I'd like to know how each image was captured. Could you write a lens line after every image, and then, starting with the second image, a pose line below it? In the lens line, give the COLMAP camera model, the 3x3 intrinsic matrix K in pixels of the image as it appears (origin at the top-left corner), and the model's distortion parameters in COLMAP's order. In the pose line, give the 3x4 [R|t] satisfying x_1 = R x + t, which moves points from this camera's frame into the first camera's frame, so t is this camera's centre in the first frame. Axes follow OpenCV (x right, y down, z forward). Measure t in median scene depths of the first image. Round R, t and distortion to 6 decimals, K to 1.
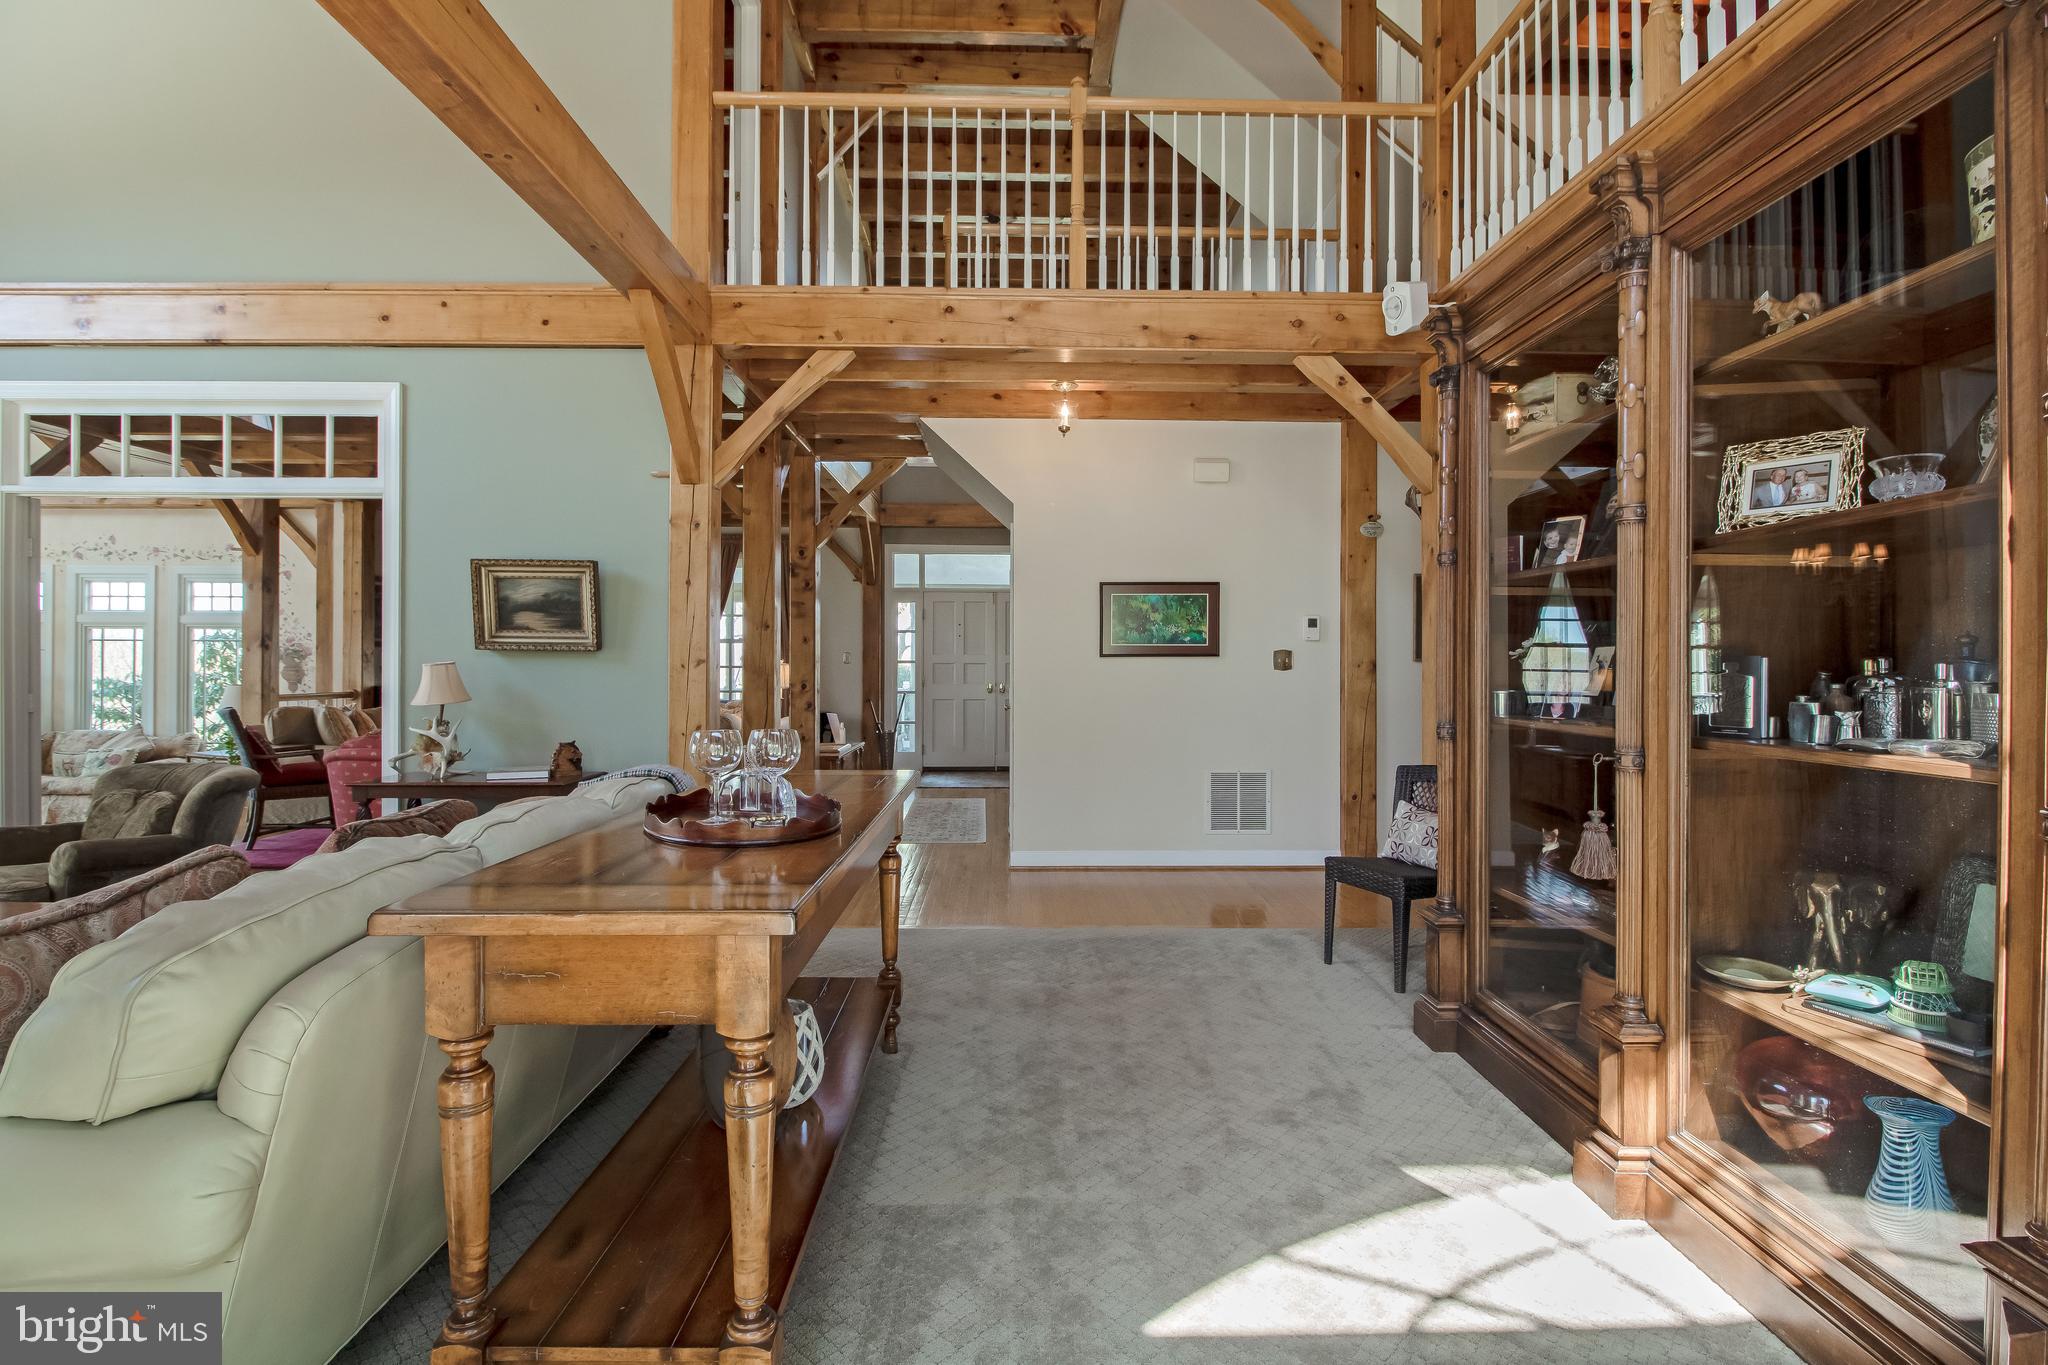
lens RADIAL K [[961.2, 0, 1023.8], [0, 961.2, 665.5], [0, 0, 1]] dist [-0.002567, -0.007116]
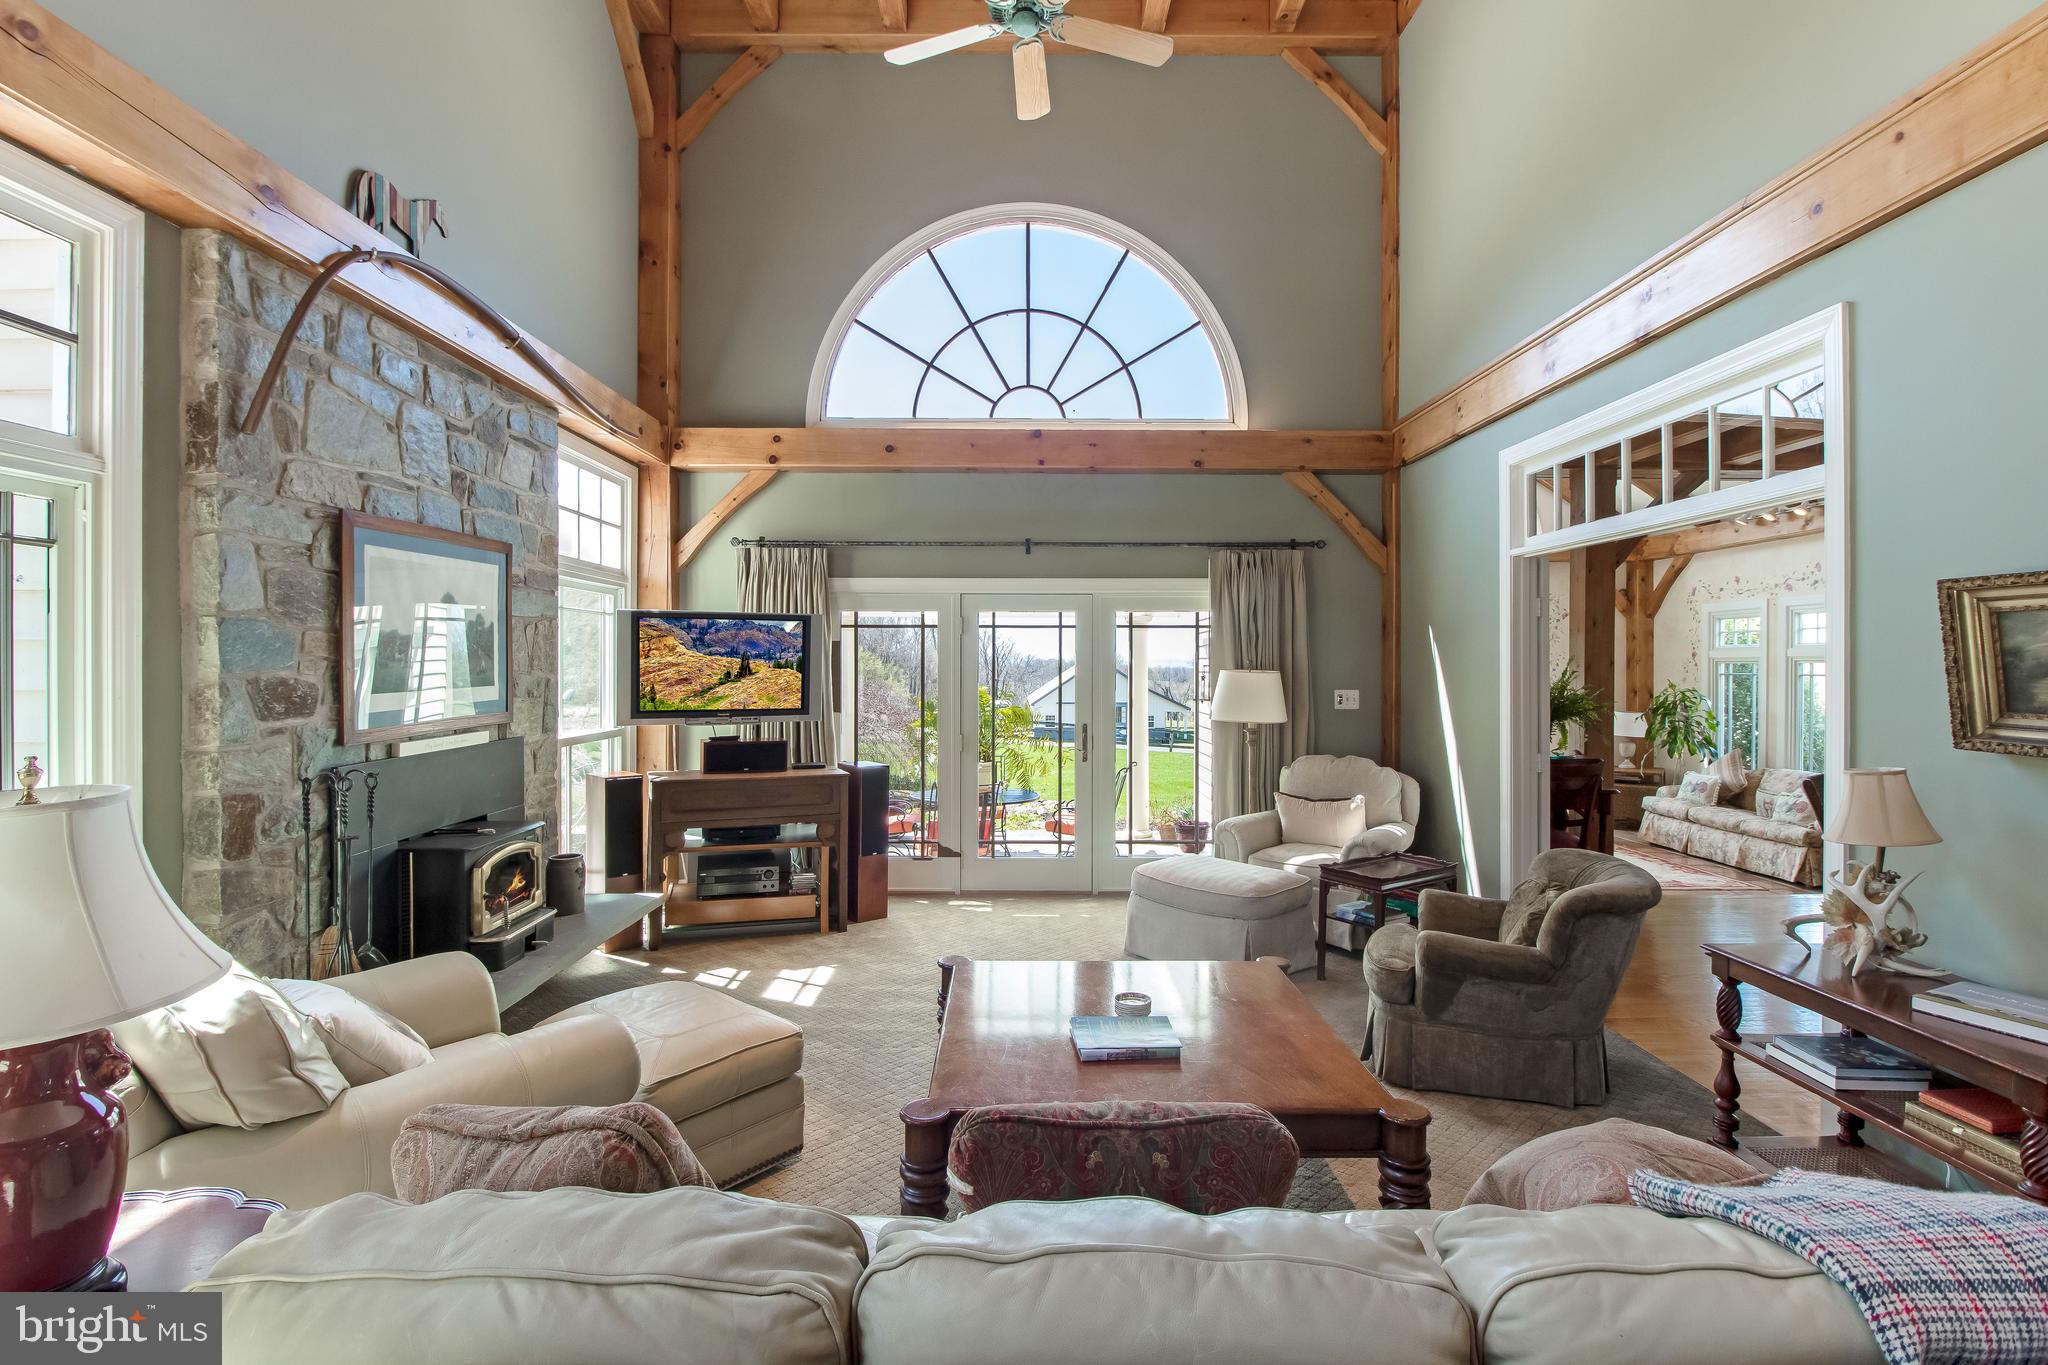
lens RADIAL K [[961.2, 0, 1037.2], [0, 961.2, 671.9], [0, 0, 1]] dist [-0.002567, -0.007116]
pose [[-0.011404, 0.002976, -0.999931, -0.034281], [-0.003773, 0.999988, 0.003019, -0.059021], [0.999928, 0.003807, -0.011392, 0.495510]]
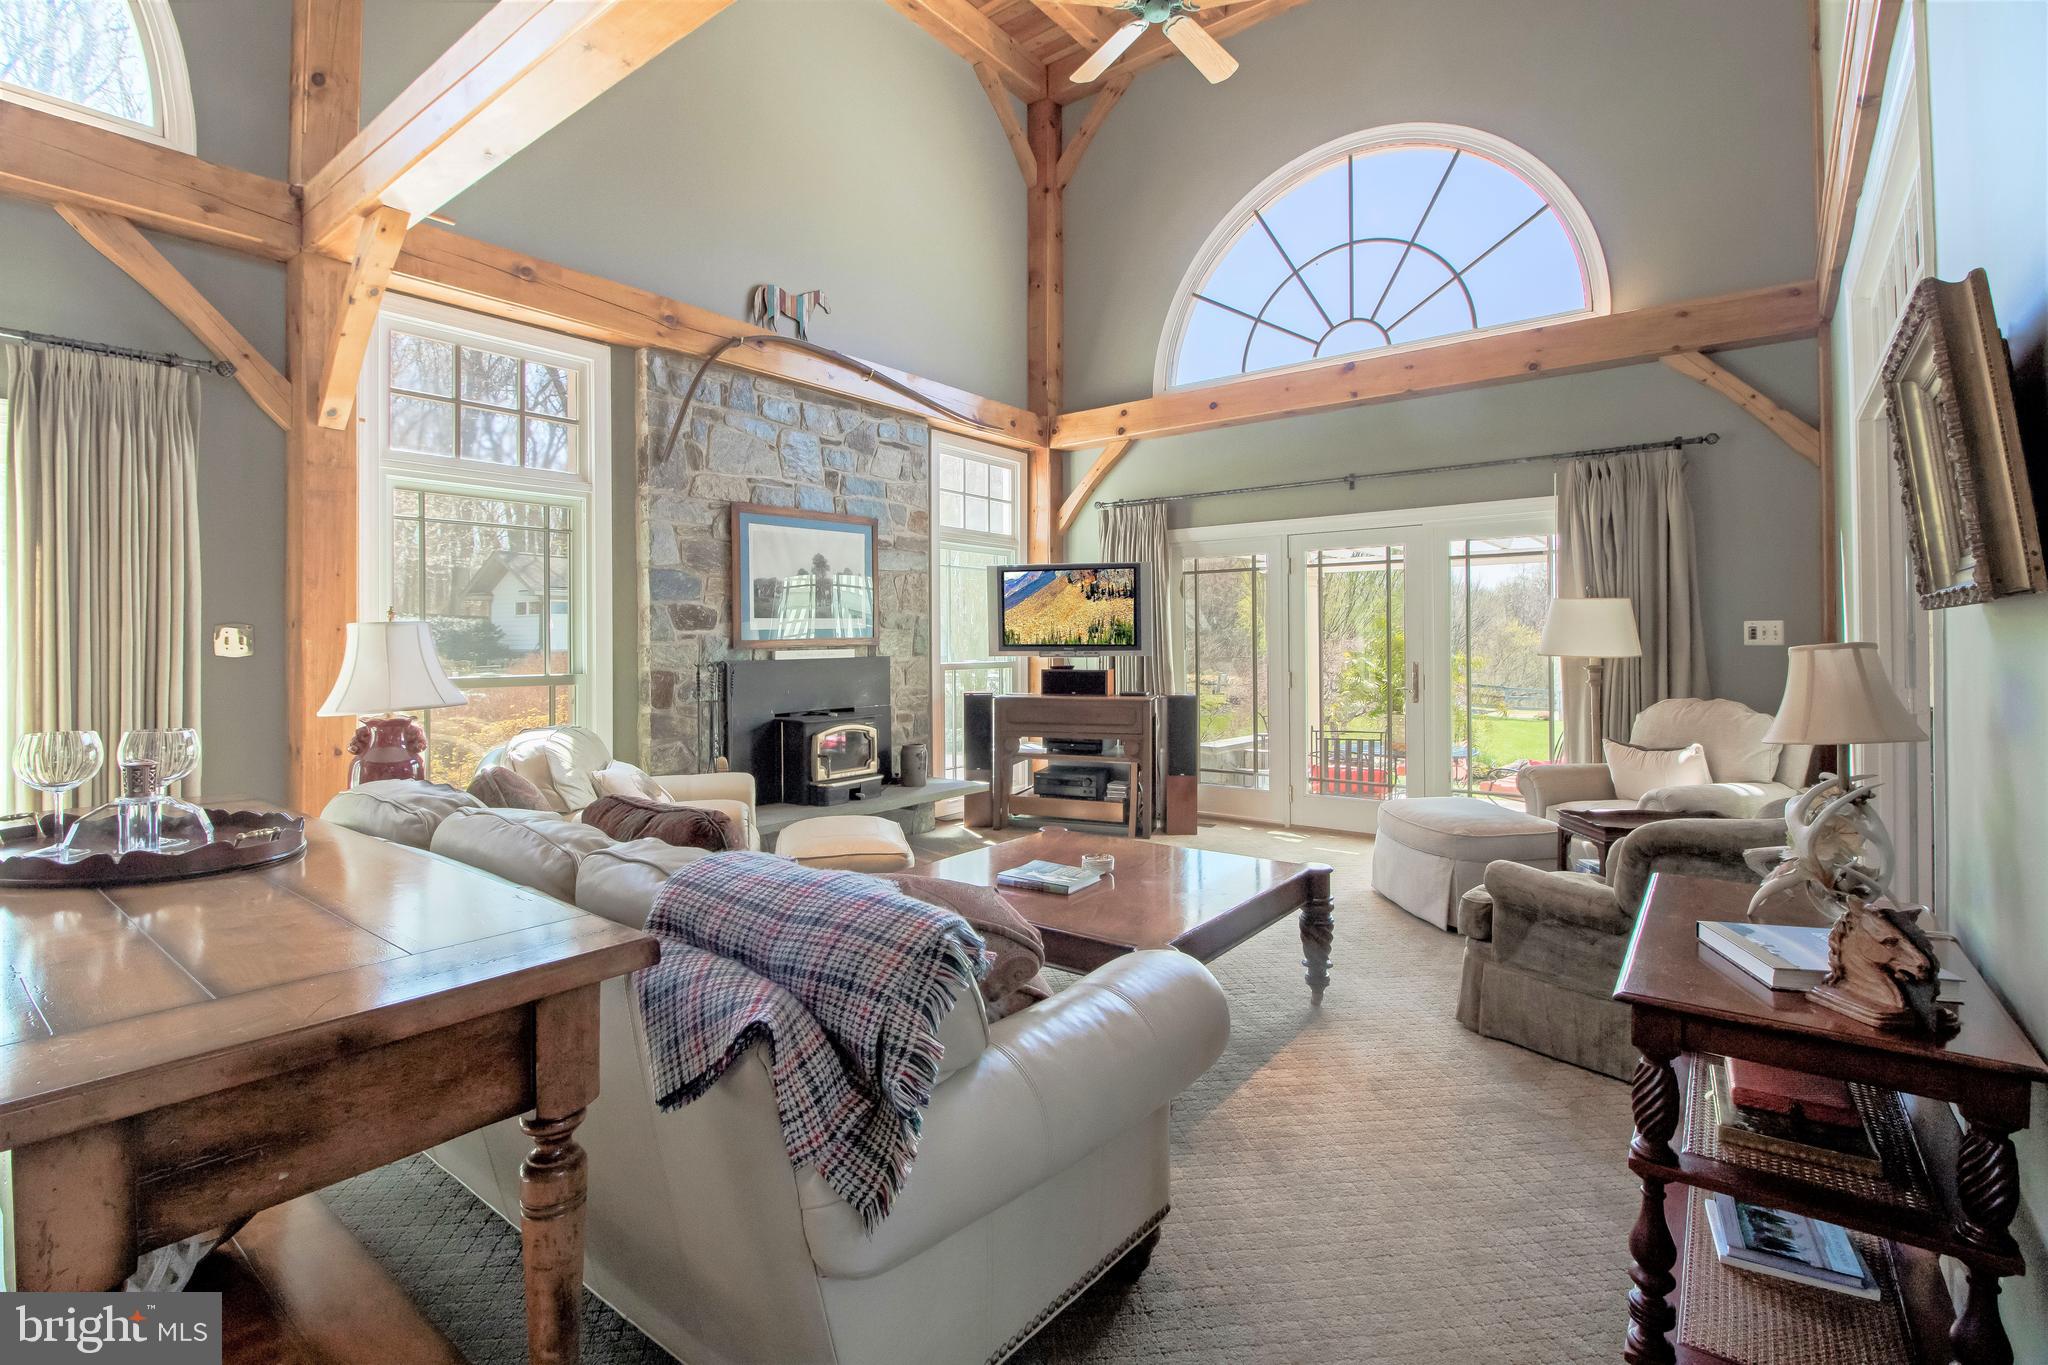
lens RADIAL K [[961.2, 0, 1031.5], [0, 961.2, 646.5], [0, 0, 1]] dist [-0.002567, -0.007116]
pose [[-0.626749, 0.001346, -0.779220, -0.084357], [0.002414, 0.999997, -0.000215, 0.023872], [0.779218, -0.002016, -0.626750, 1.184331]]
